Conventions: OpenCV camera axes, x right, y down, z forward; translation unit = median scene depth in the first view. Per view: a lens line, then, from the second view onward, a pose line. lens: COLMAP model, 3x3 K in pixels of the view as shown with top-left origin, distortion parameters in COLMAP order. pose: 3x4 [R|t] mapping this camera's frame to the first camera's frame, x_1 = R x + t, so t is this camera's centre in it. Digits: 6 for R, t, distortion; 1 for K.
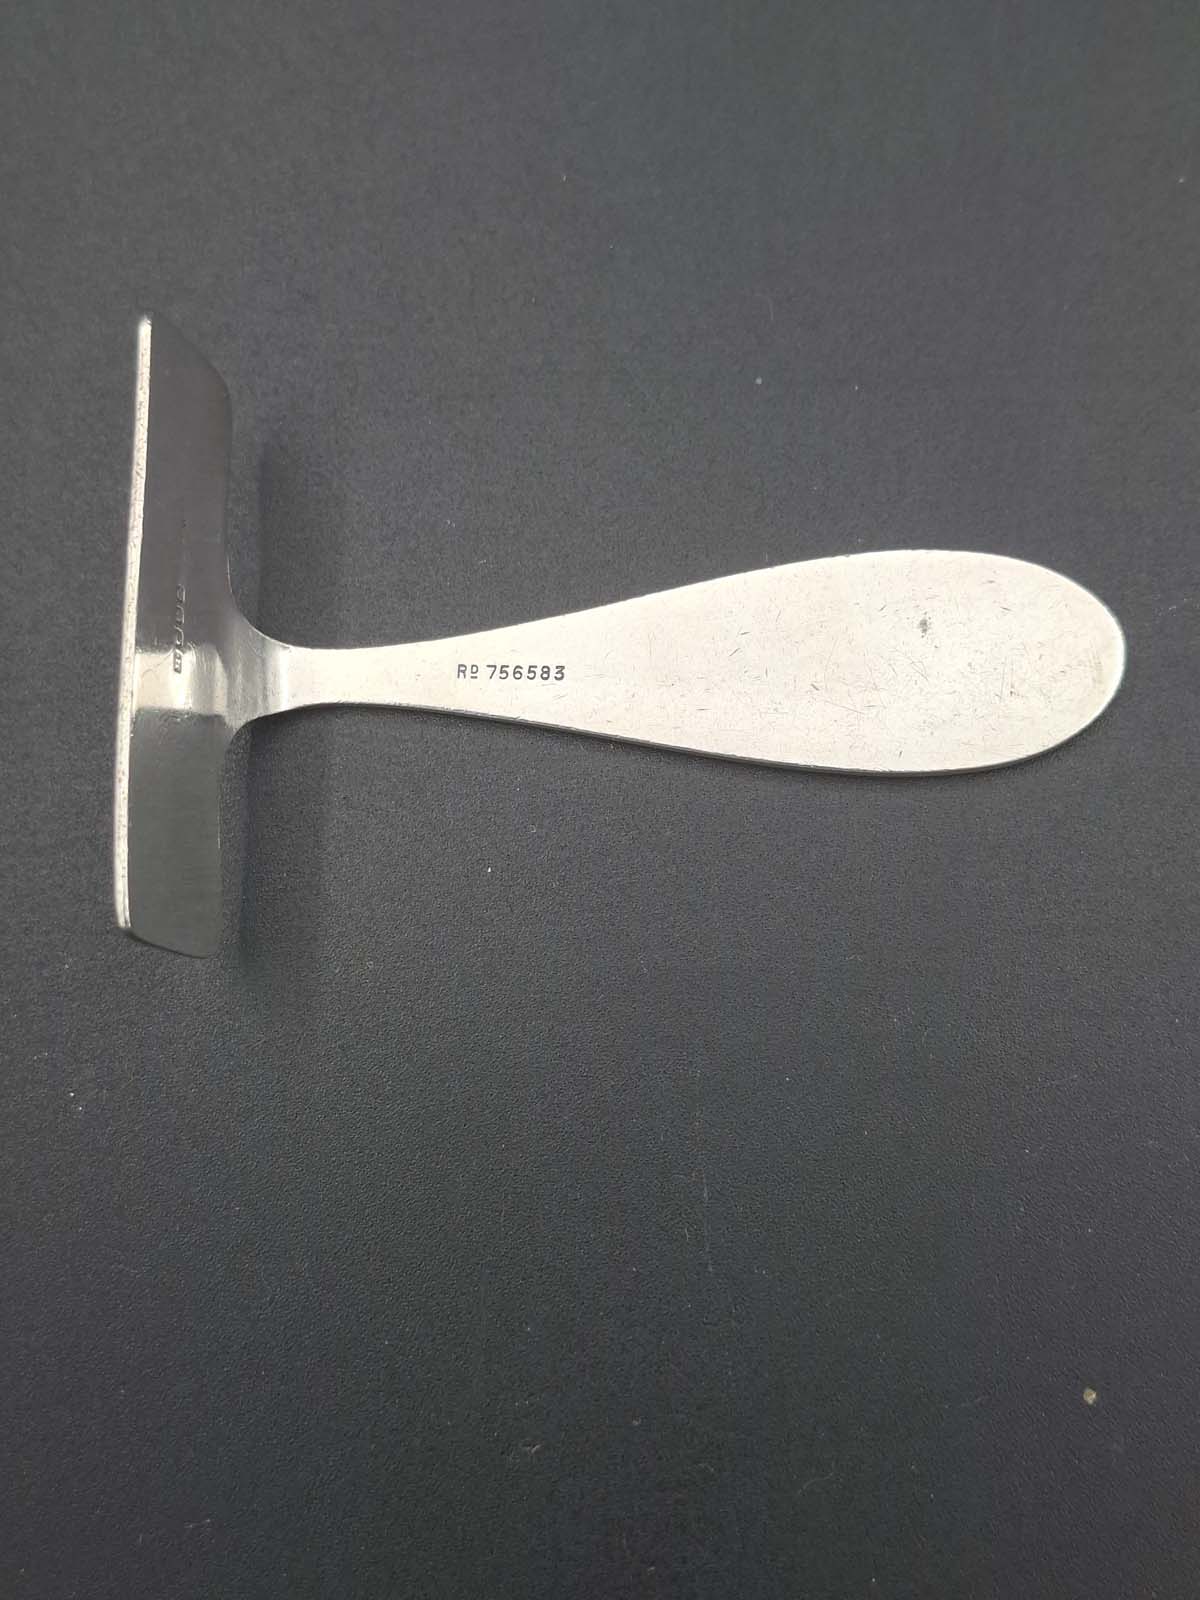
lens RADIAL K [[2130.1, 0, 594.5], [0, 2130.1, 805.8], [0, 0, 1]] dist [0.108095, 0.000000]
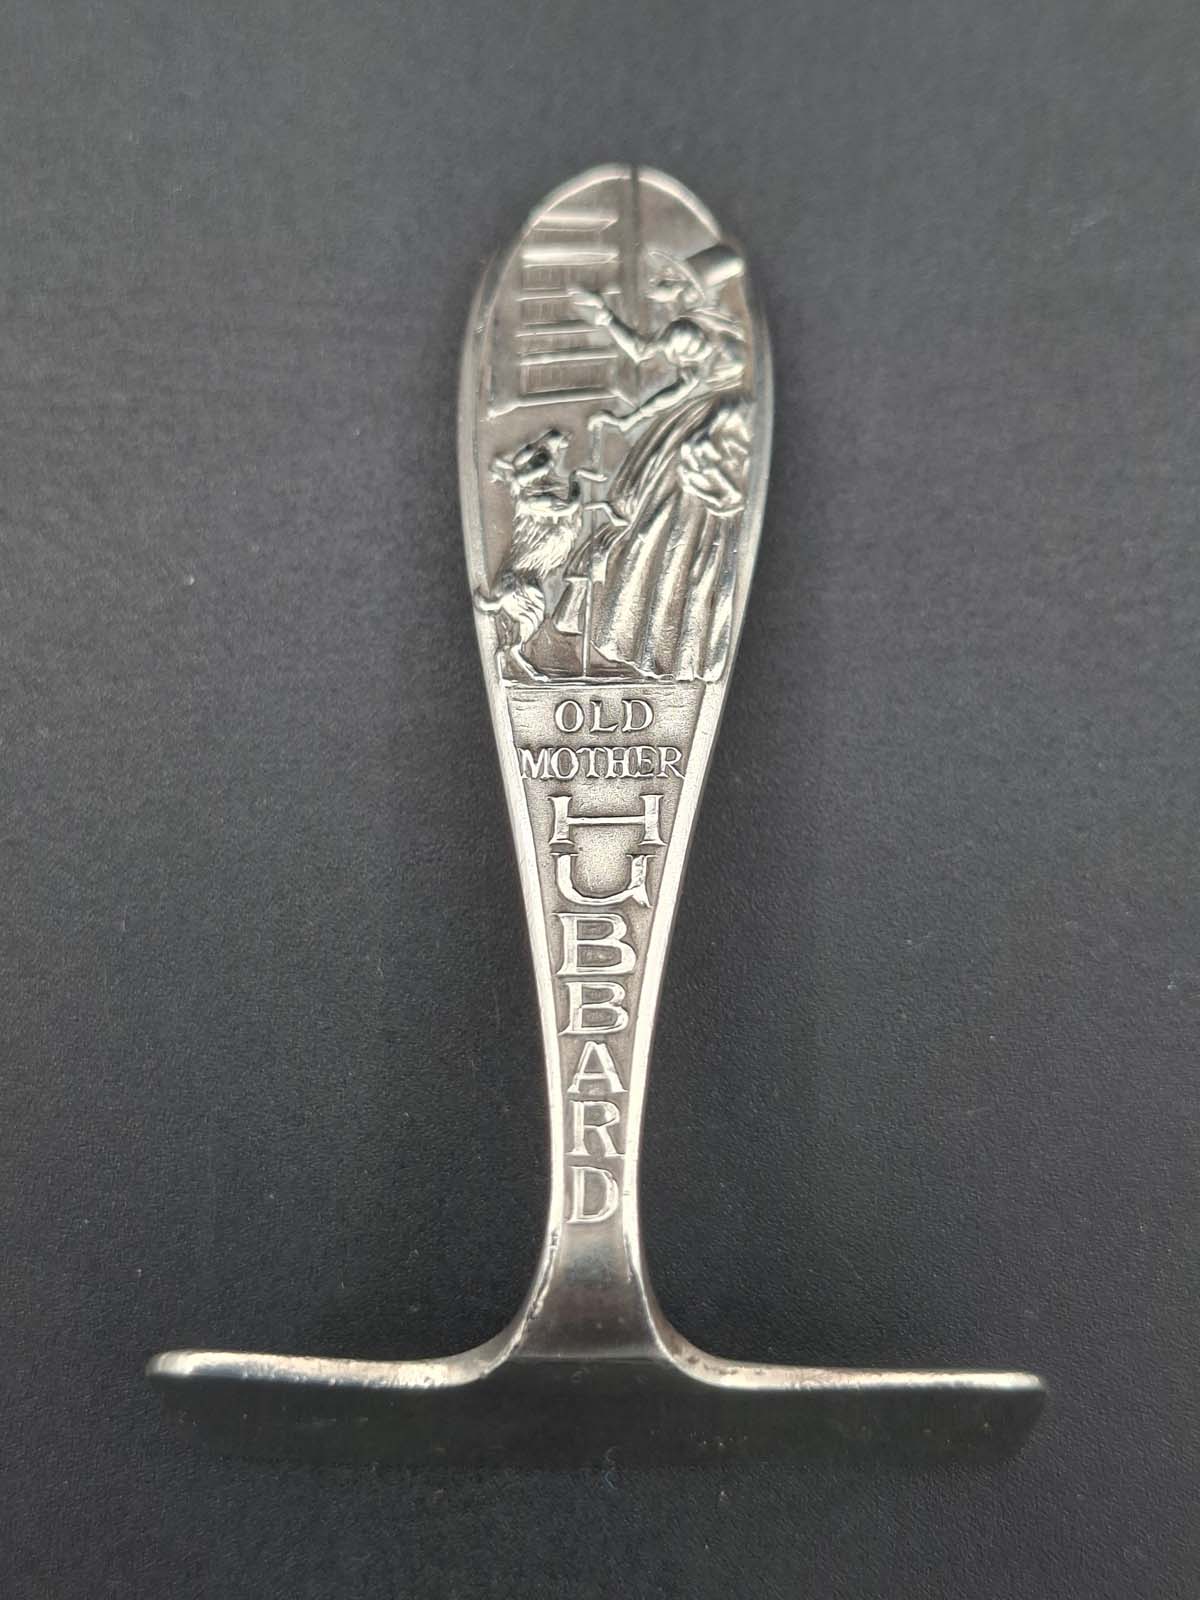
lens RADIAL K [[1970.9, 0, 607.4], [0, 1970.9, 814.4], [0, 0, 1]] dist [0.074226, 0.000000]
pose [[0.998205, -0.032976, 0.049992, 0.058854], [0.029144, 0.996717, 0.075535, 0.058159], [-0.052319, -0.073943, 0.995889, 0.300750]]
